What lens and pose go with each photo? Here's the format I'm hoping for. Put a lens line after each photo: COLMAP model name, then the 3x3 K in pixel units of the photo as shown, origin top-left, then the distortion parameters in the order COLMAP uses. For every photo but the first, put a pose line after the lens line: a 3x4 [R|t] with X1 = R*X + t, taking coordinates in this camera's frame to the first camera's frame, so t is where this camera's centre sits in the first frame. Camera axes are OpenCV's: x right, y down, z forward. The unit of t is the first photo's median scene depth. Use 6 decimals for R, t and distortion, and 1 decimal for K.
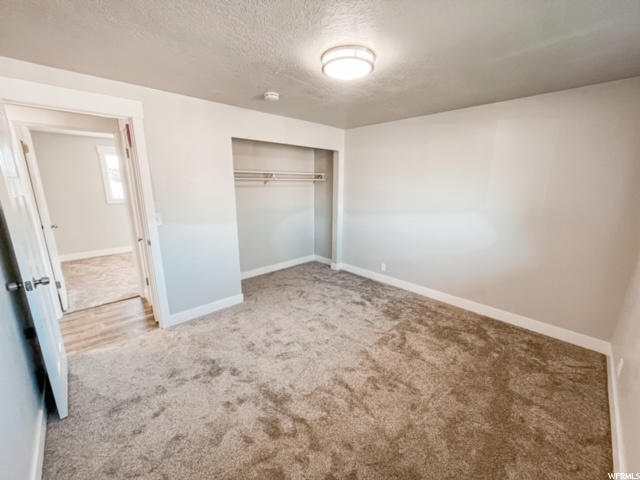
lens RADIAL K [[258.1, 0, 320.9], [0, 258.1, 238.6], [0, 0, 1]] dist [-0.002551, -0.000451]
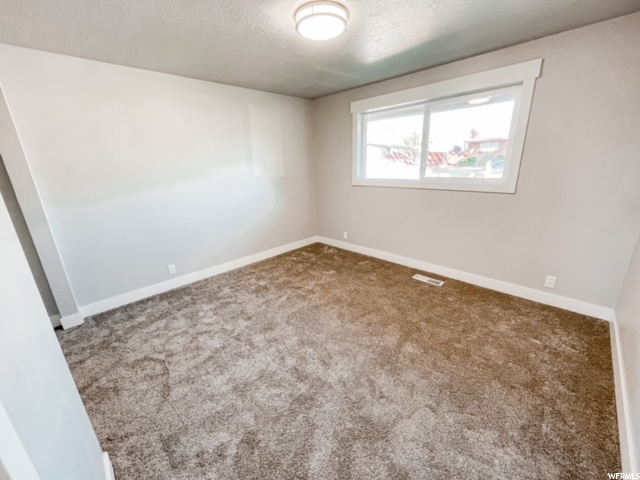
lens RADIAL K [[258.1, 0, 320.5], [0, 258.1, 241.7], [0, 0, 1]] dist [-0.002551, -0.000451]
pose [[-0.024566, -0.297345, 0.954454, -0.602057], [0.245888, 0.923615, 0.294066, -0.104234], [-0.968987, 0.241913, 0.050424, 0.640767]]
